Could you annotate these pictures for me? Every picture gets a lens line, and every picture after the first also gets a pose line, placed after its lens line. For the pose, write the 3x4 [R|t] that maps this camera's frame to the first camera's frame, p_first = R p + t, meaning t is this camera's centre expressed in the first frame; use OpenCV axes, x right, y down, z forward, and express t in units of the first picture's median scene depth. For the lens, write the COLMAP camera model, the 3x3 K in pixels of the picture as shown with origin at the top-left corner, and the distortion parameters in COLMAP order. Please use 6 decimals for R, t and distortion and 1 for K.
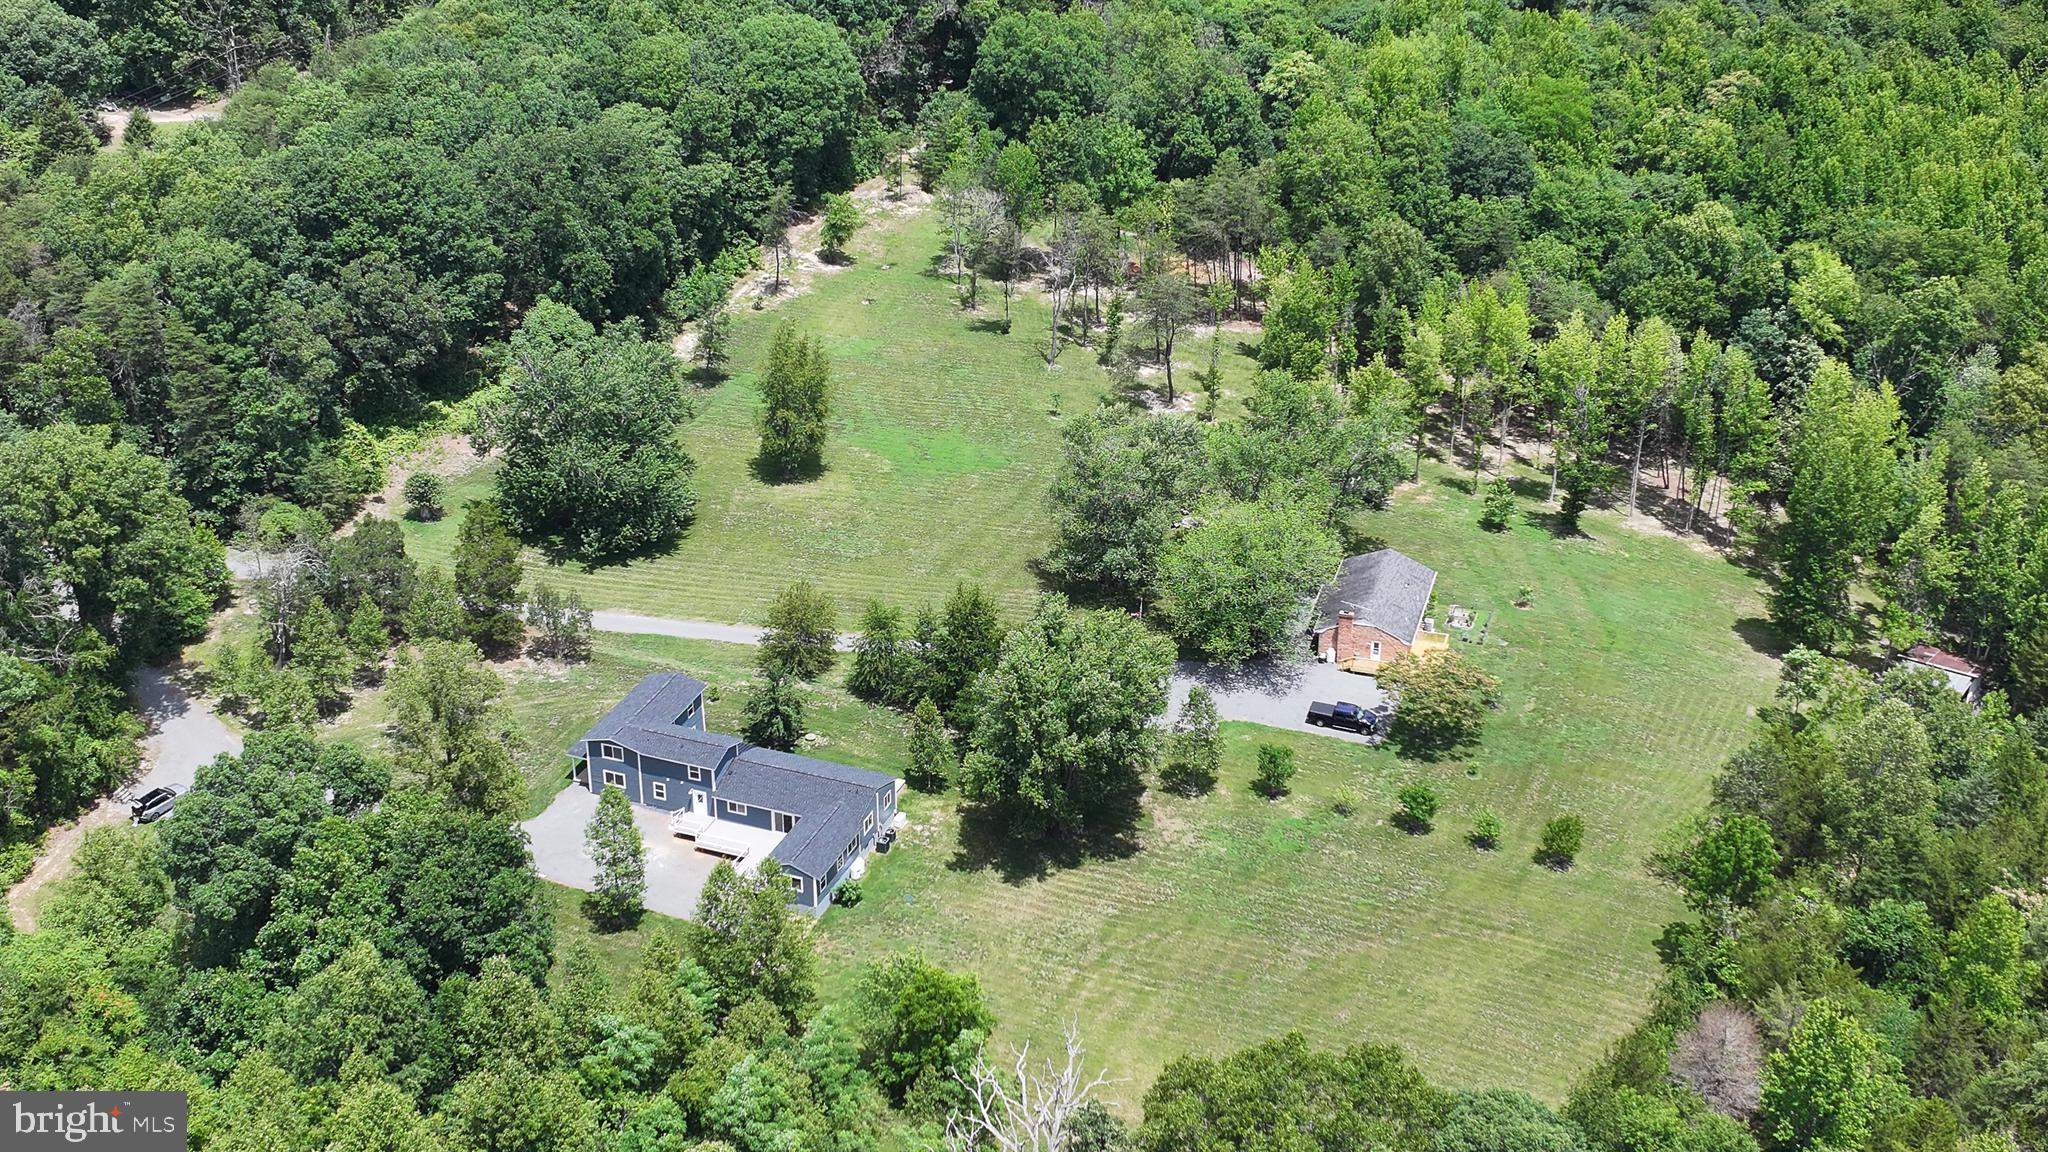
lens RADIAL K [[2736.1, 0, 1024.5], [0, 2736.1, 577.1], [0, 0, 1]] dist [0.011186, 0.000000]
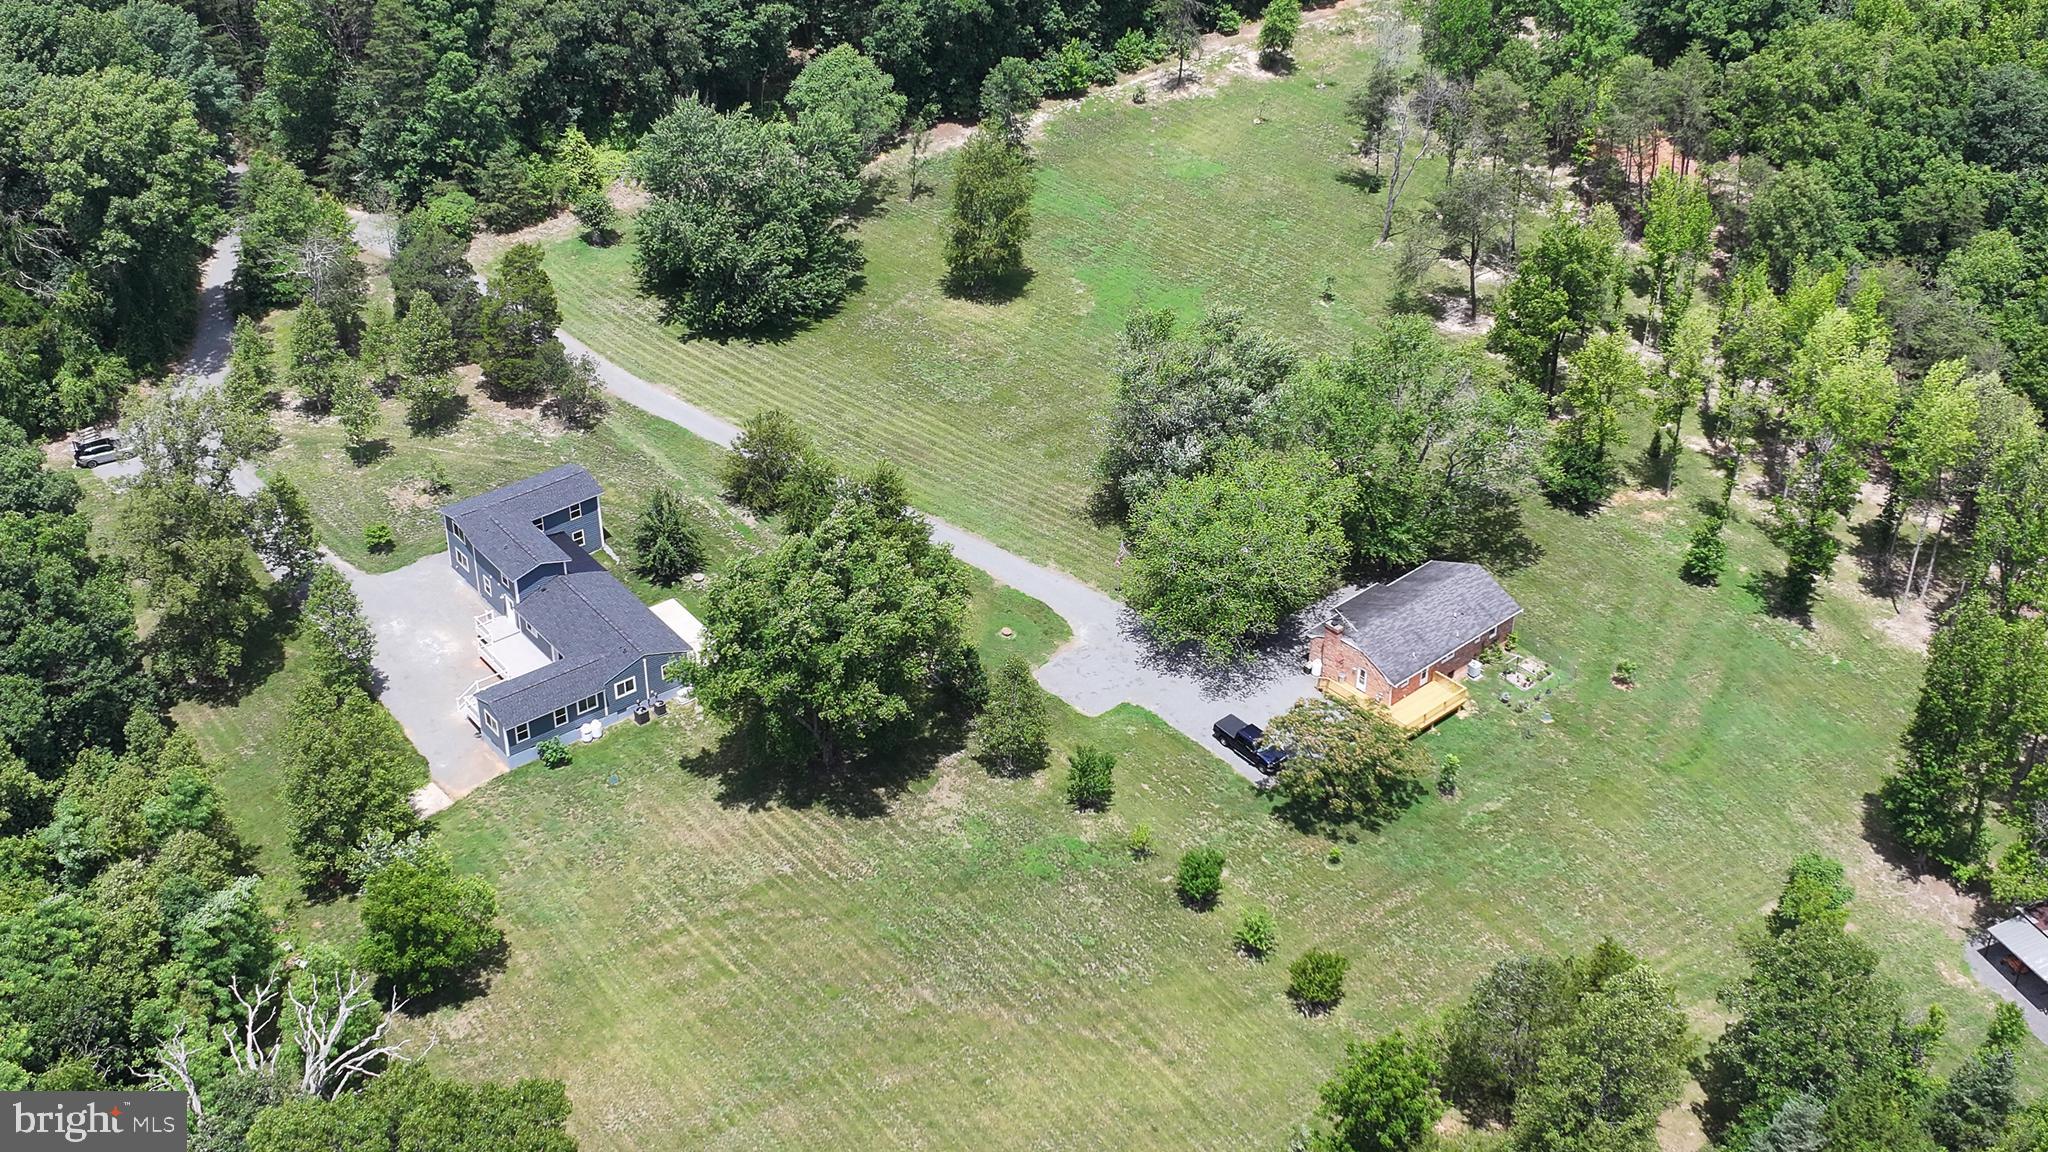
lens RADIAL K [[2736.1, 0, 1024.6], [0, 2736.1, 574.9], [0, 0, 1]] dist [0.011186, 0.000000]
pose [[0.846535, 0.294629, -0.443364, 0.397798], [-0.241891, 0.954819, 0.172654, -0.120440], [0.474201, -0.038912, 0.879556, 0.231220]]
